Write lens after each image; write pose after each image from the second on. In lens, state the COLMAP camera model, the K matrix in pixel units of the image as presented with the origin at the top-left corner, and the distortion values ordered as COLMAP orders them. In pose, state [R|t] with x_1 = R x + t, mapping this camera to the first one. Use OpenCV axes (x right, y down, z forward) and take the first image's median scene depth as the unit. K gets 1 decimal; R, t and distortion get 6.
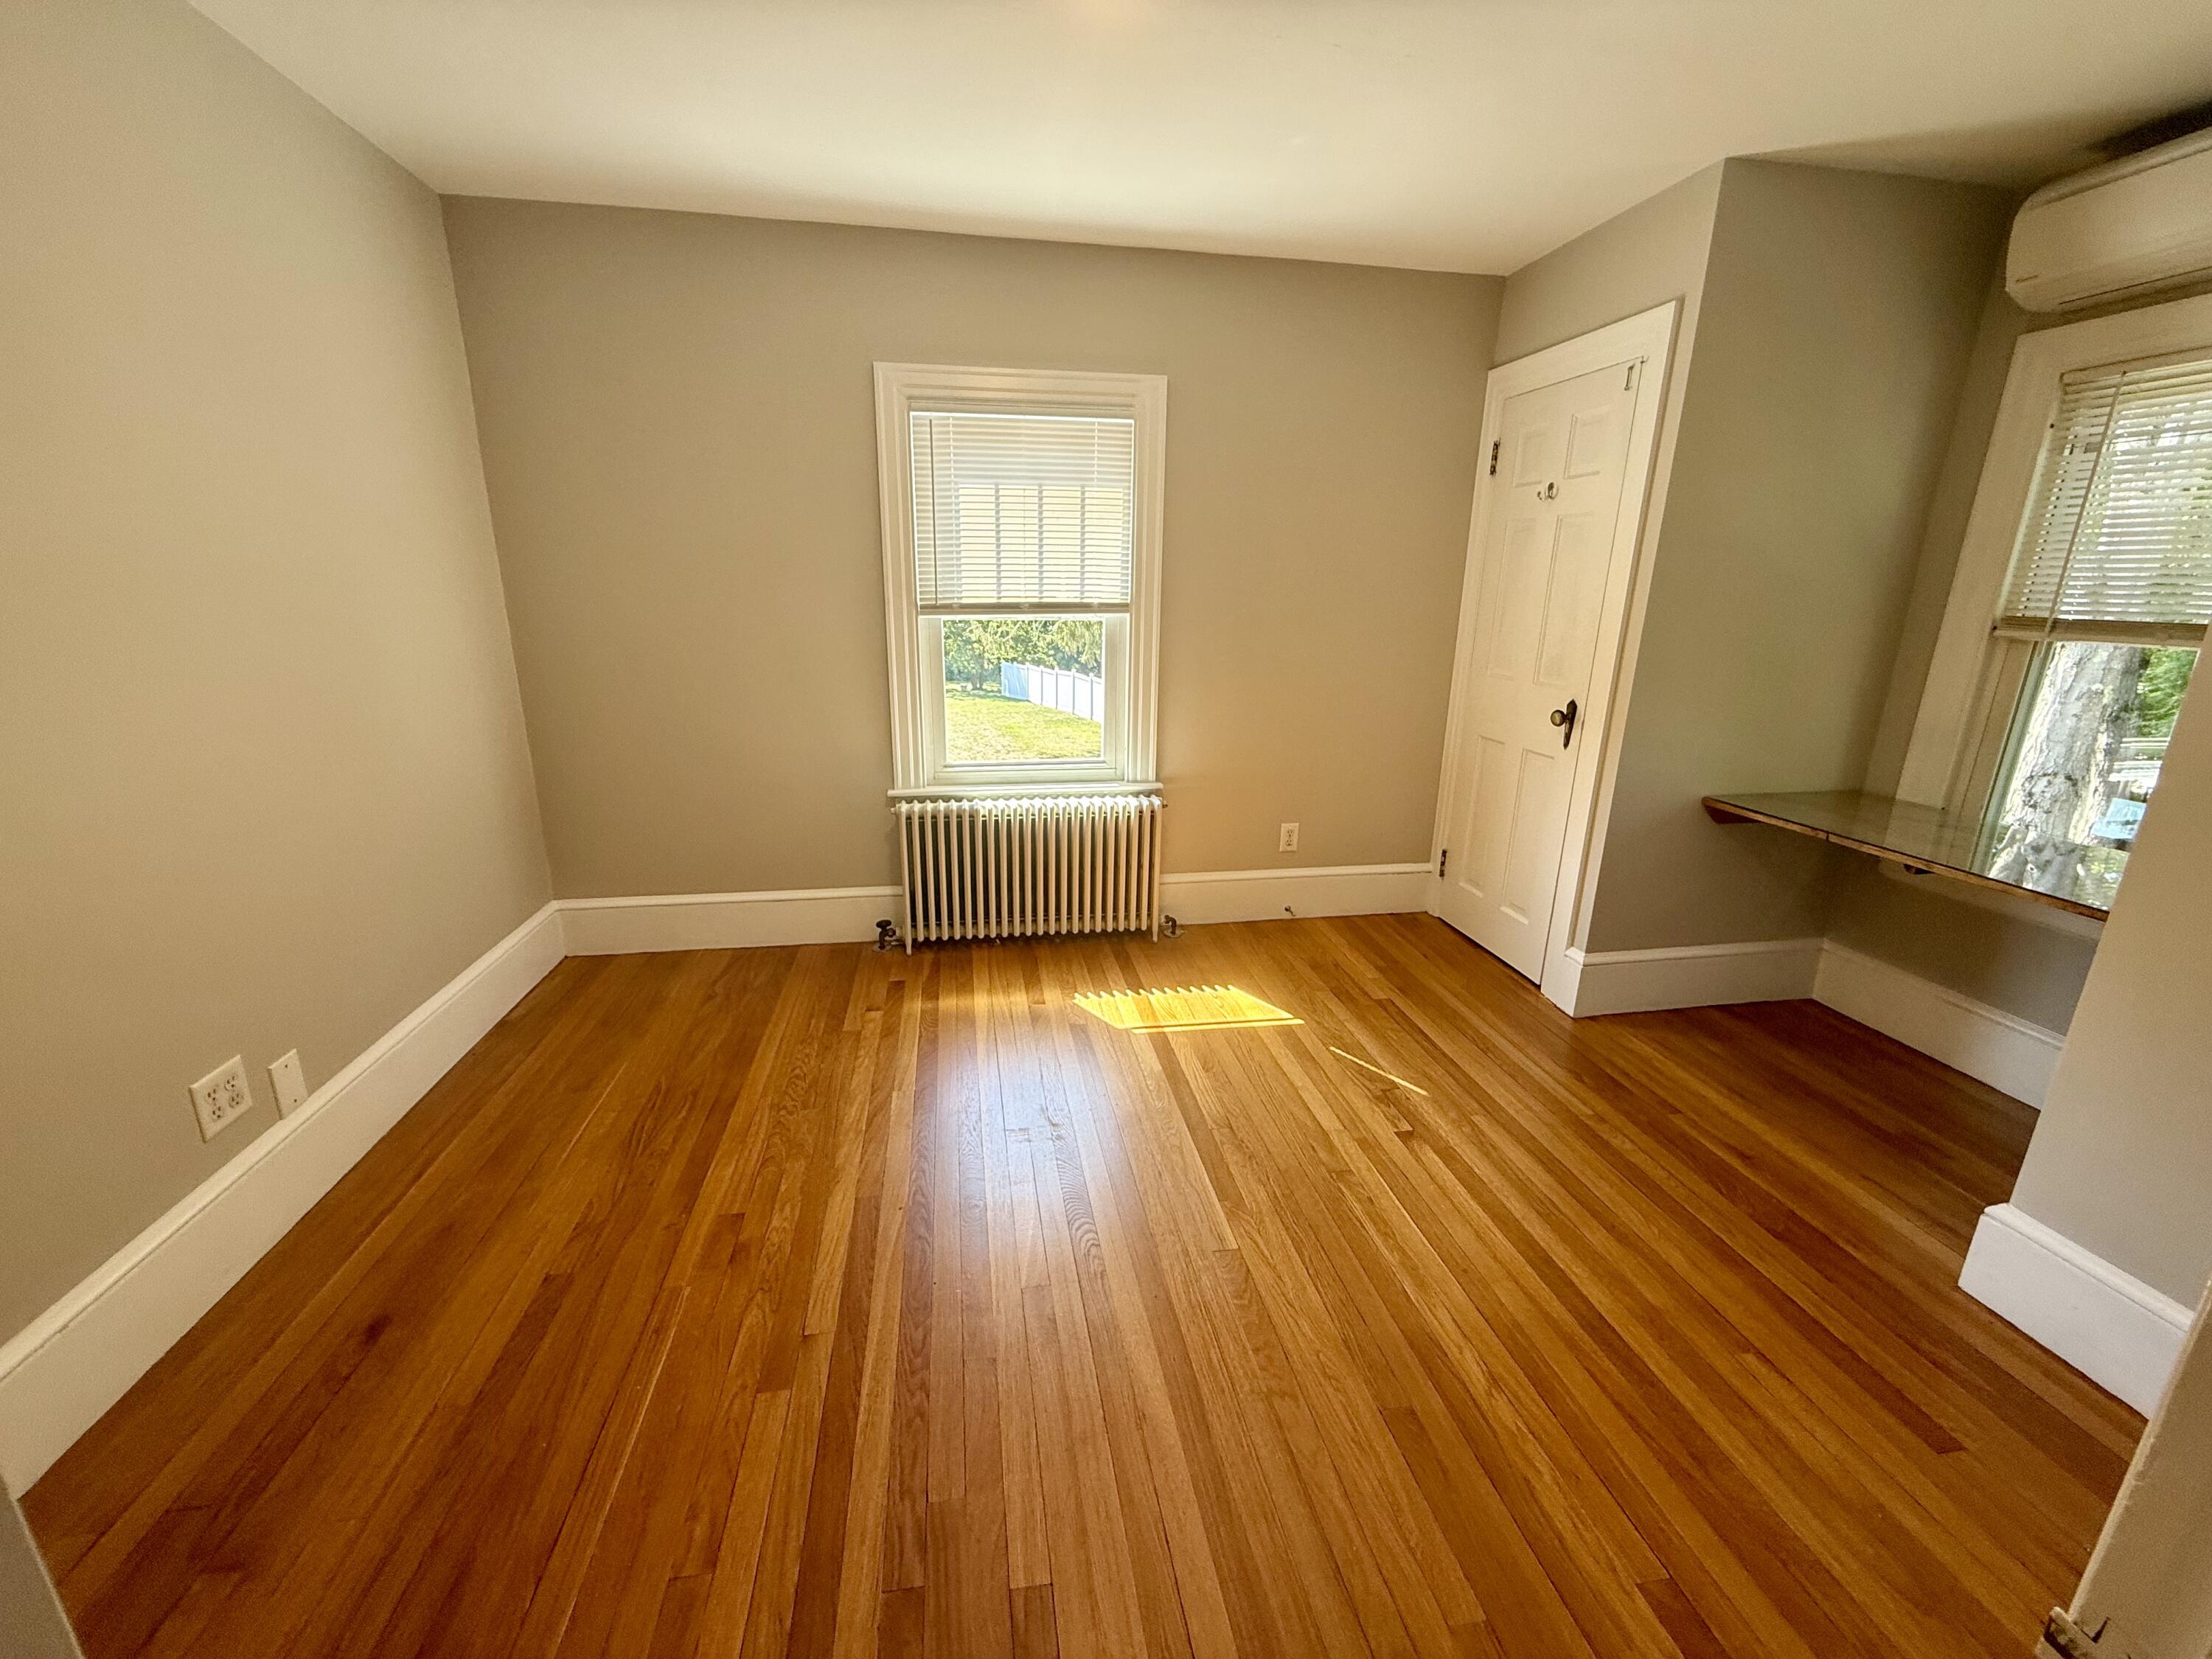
lens RADIAL K [[883.5, 0, 1095.0], [0, 883.5, 830.1], [0, 0, 1]] dist [-0.001425, 0.000263]
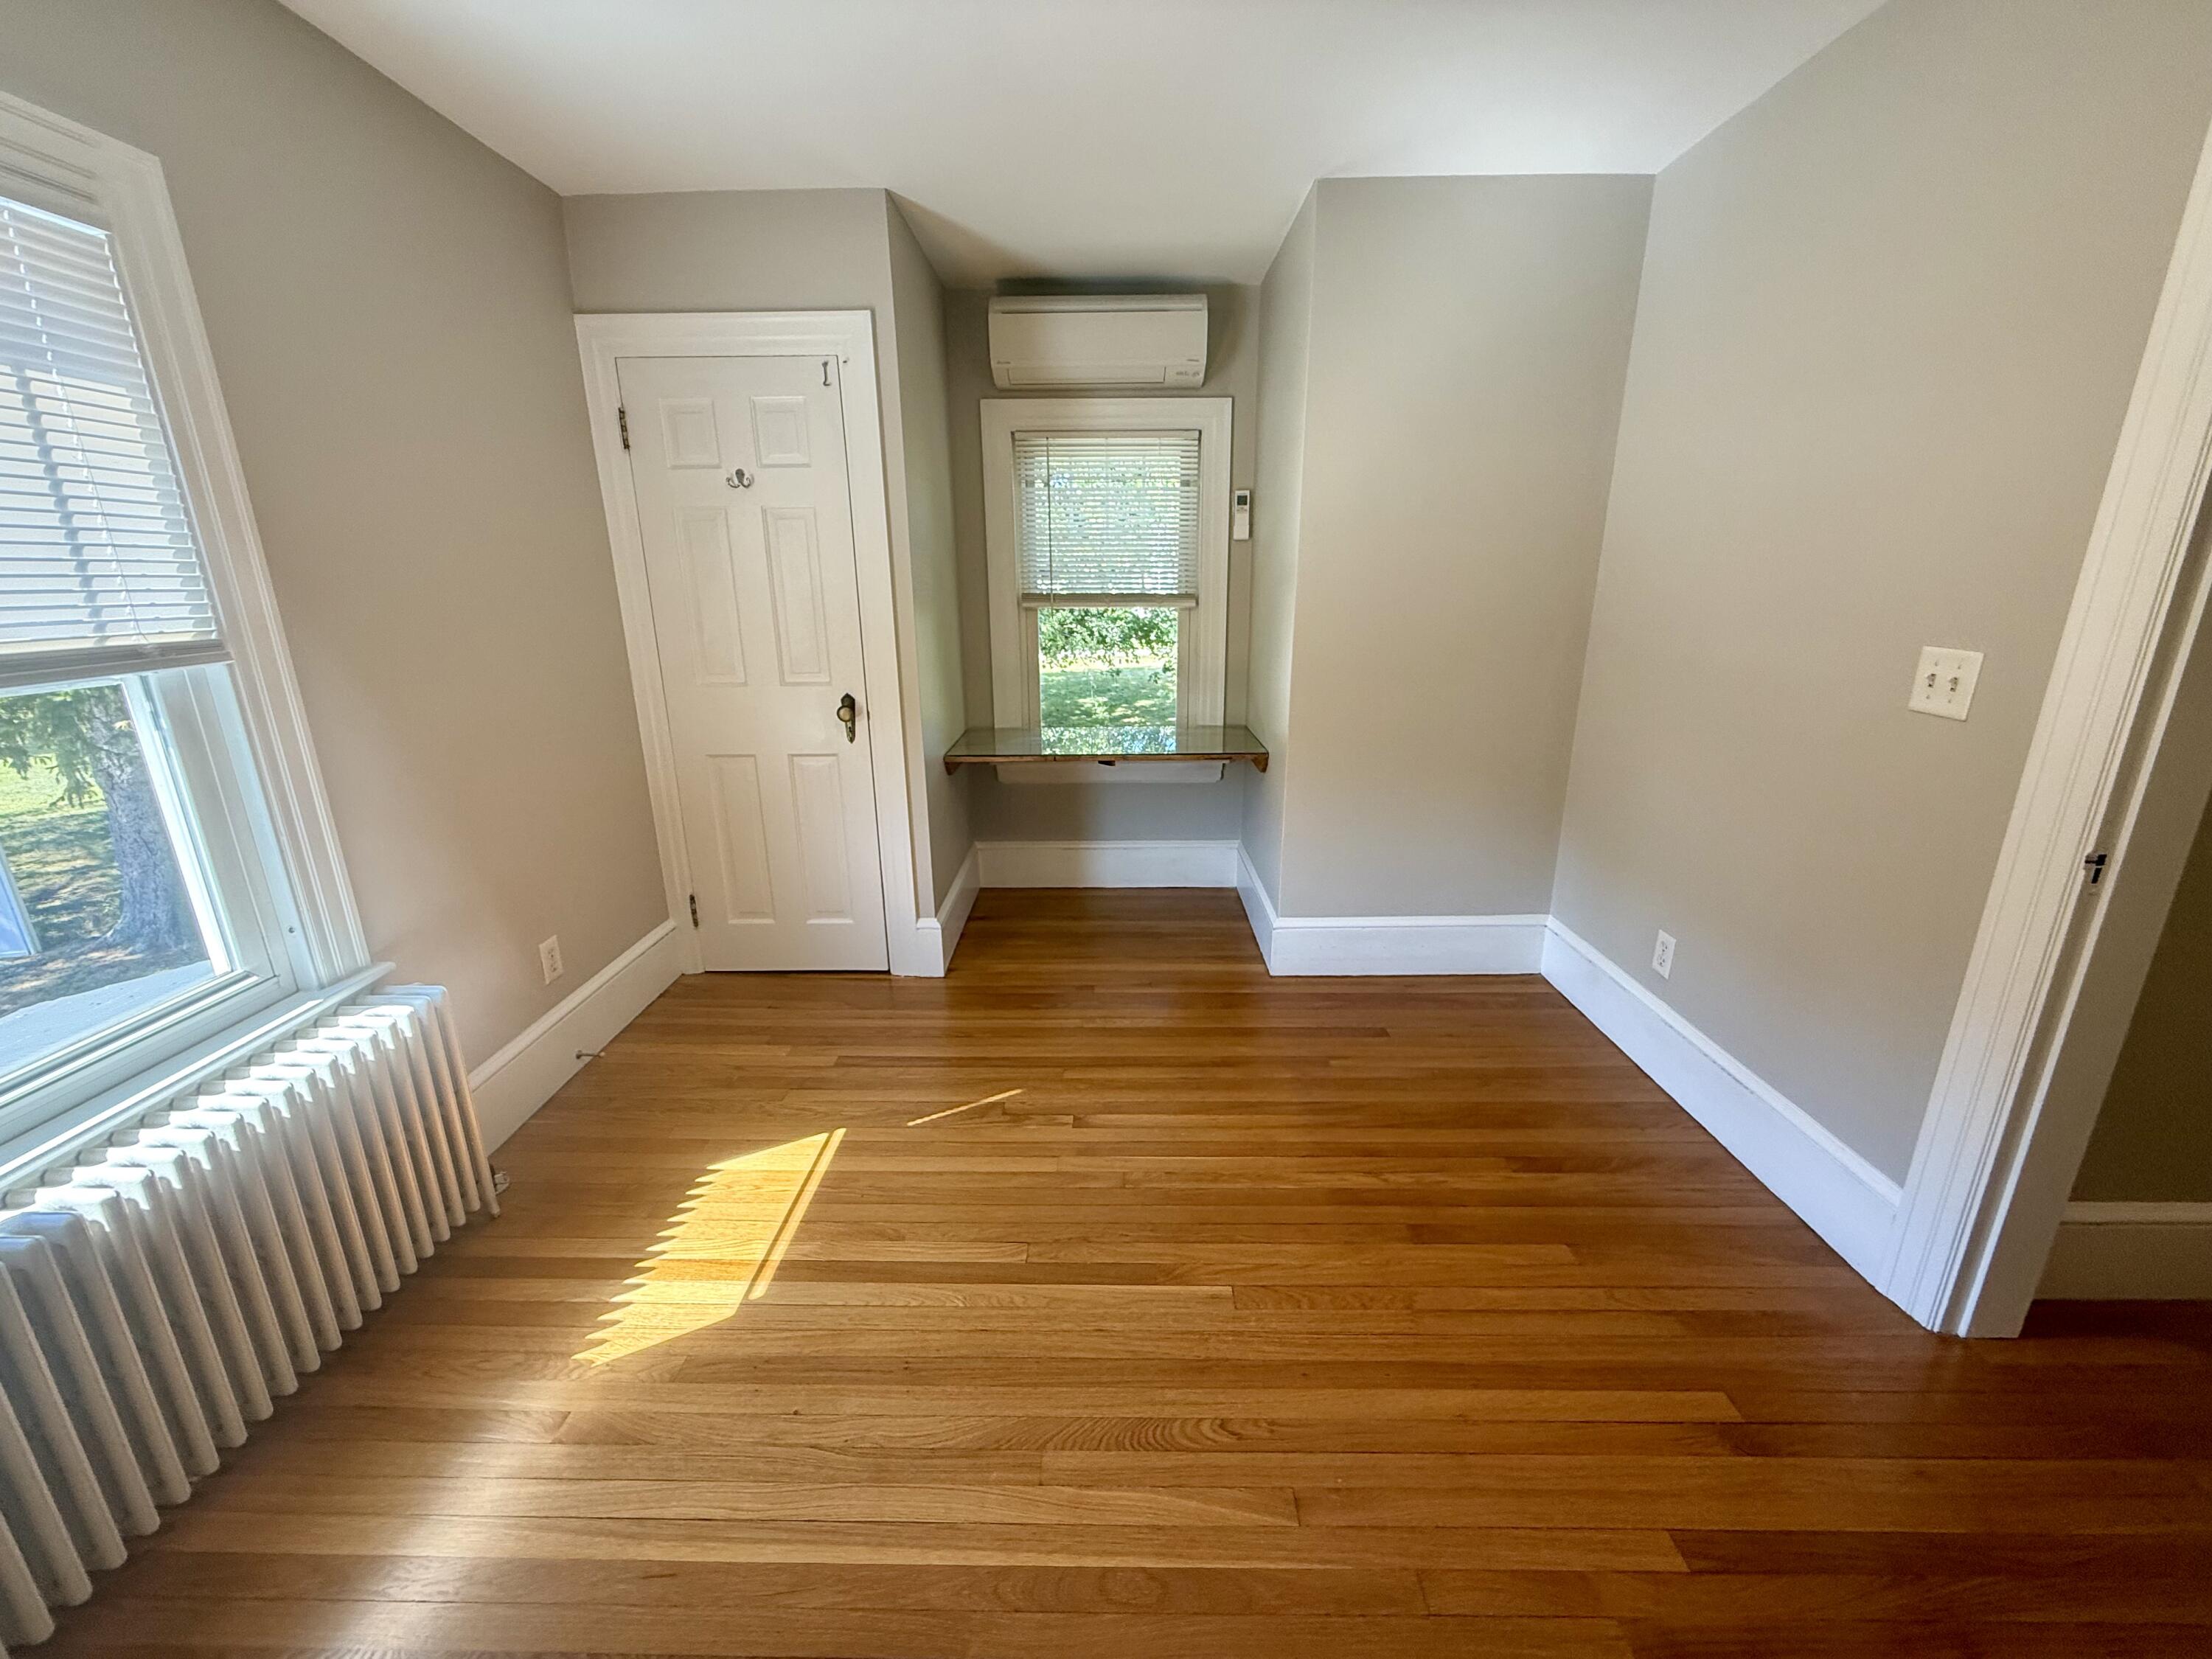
lens RADIAL K [[883.5, 0, 1100.5], [0, 883.5, 829.5], [0, 0, 1]] dist [-0.001425, 0.000263]
pose [[0.176114, -0.289075, 0.940967, -0.422320], [0.279852, 0.931168, 0.233687, -0.167555], [-0.943751, 0.222176, 0.244890, 0.548344]]
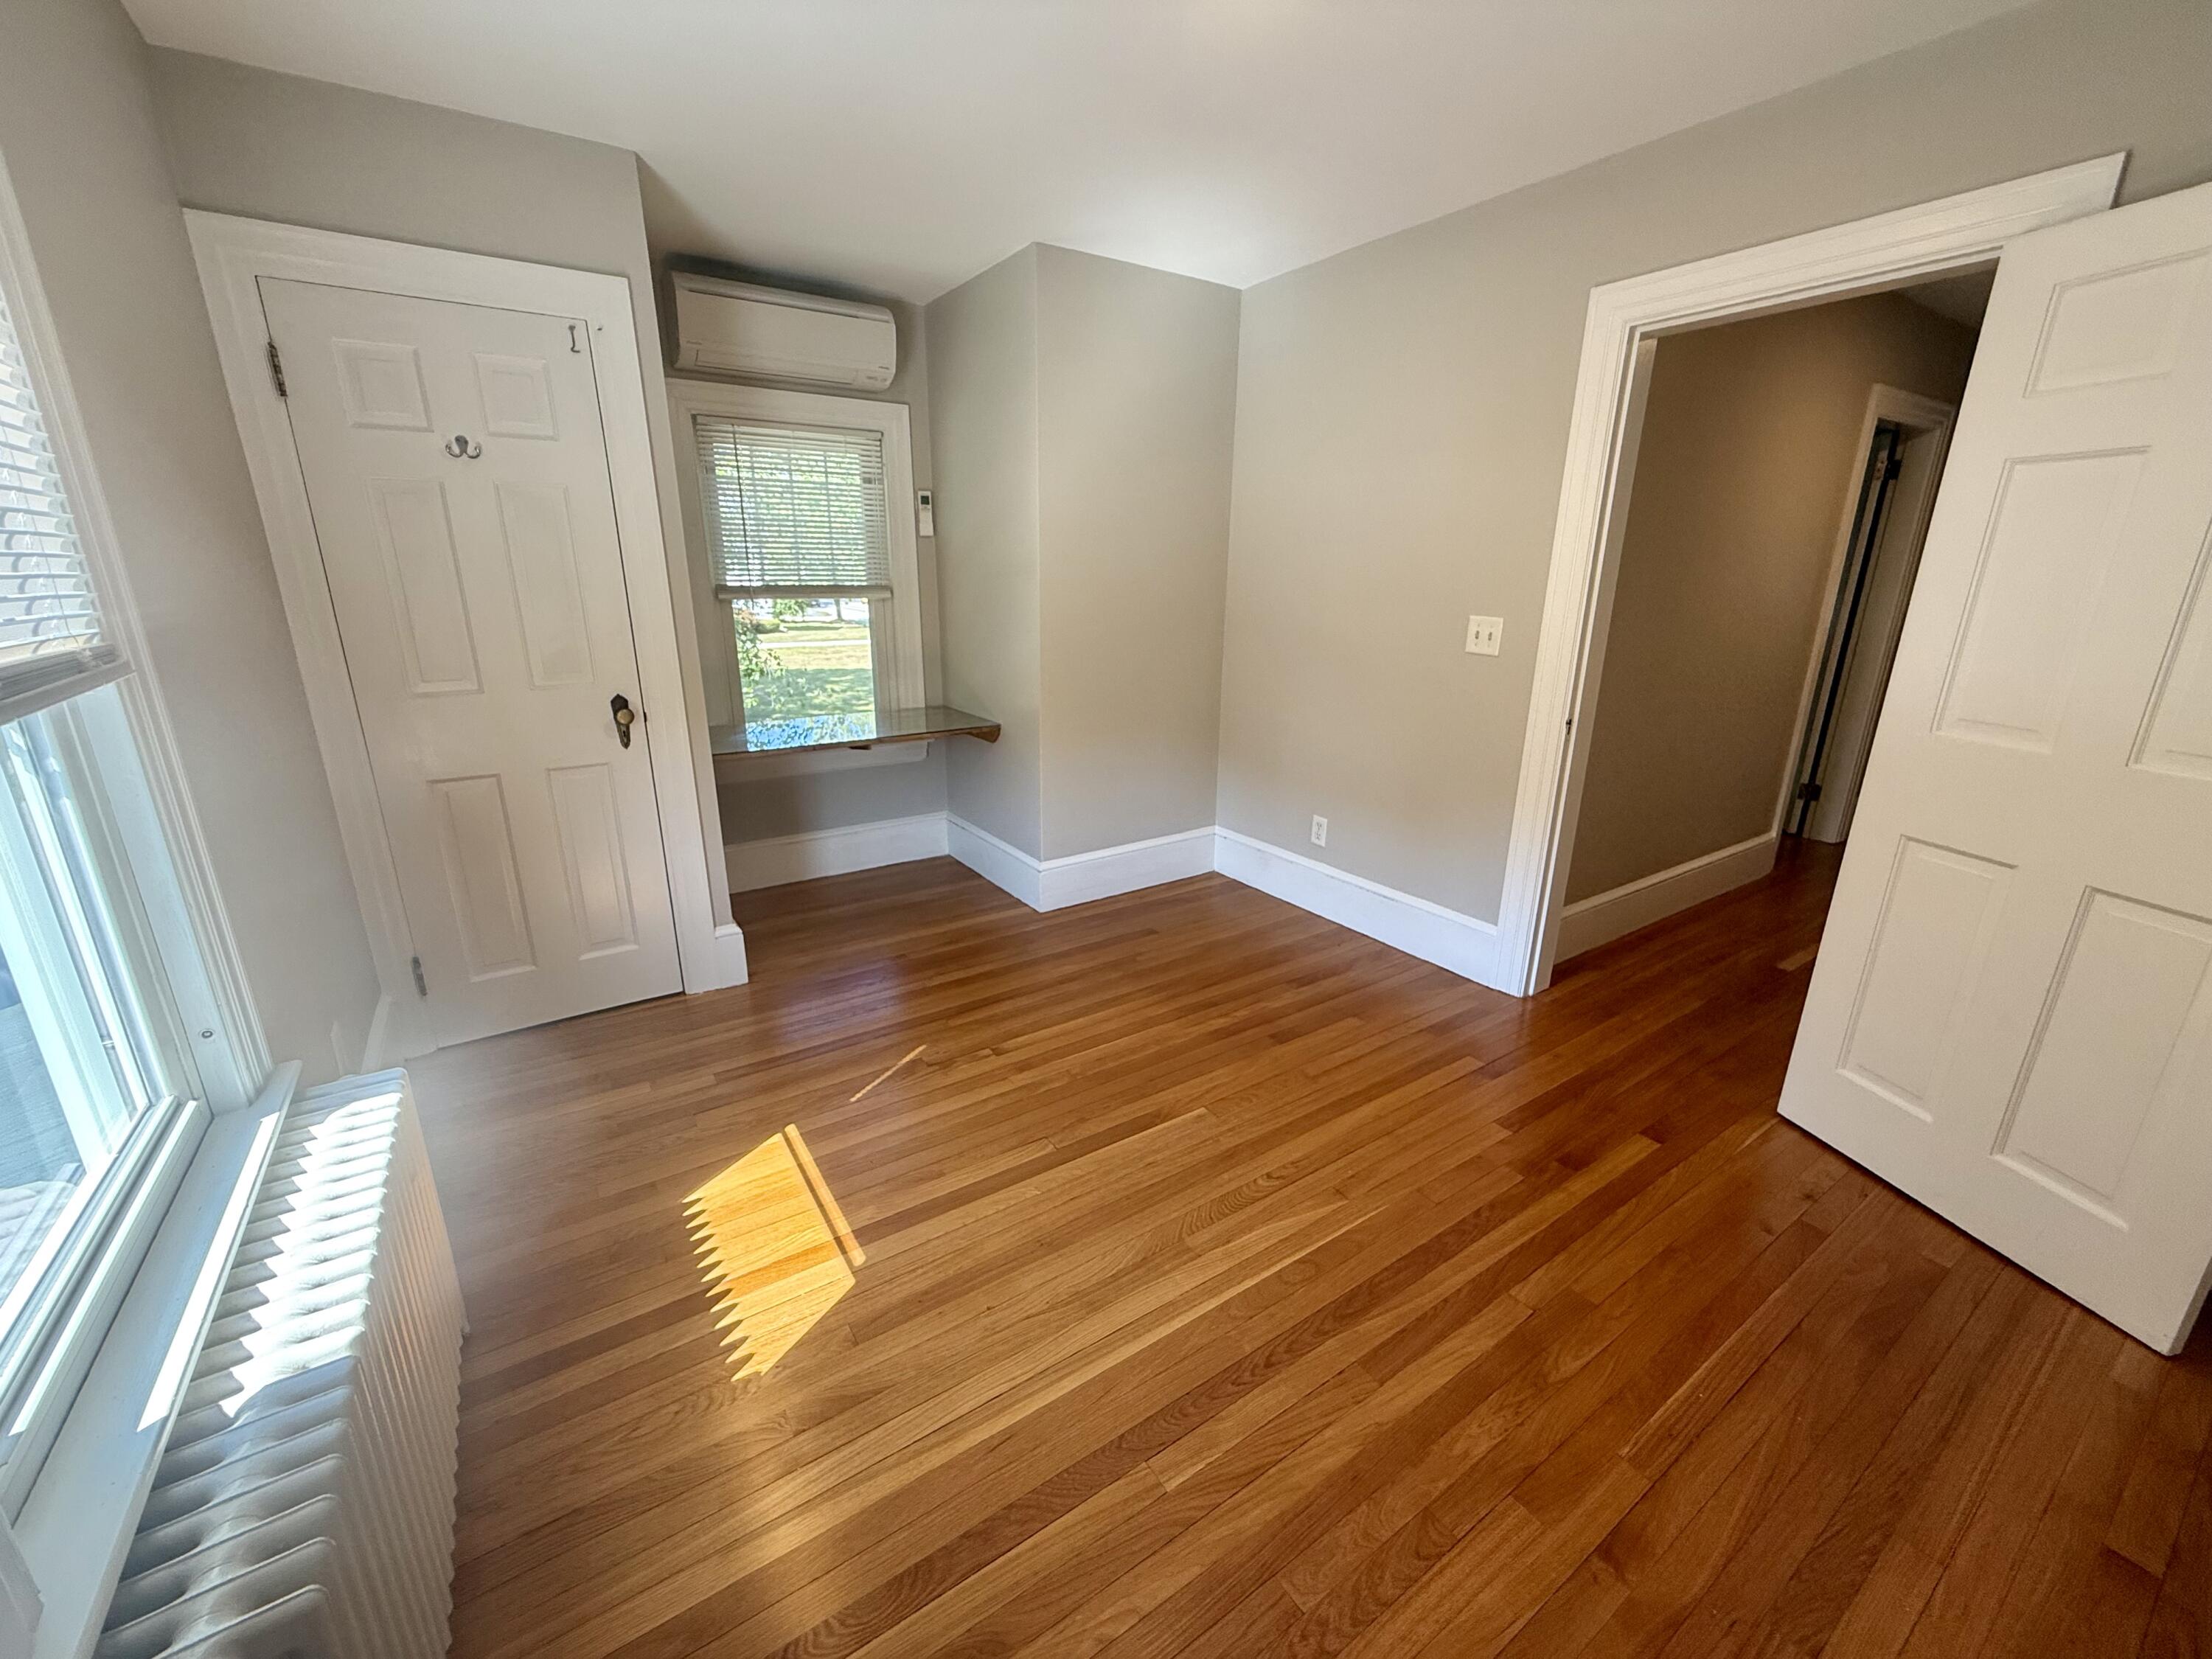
lens RADIAL K [[883.5, 0, 1098.3], [0, 883.5, 831.4], [0, 0, 1]] dist [-0.001425, 0.000263]
pose [[-0.414204, -0.278909, 0.866398, -0.523681], [0.236757, 0.886110, 0.398442, -0.284898], [-0.878852, 0.370162, -0.300996, 0.945686]]
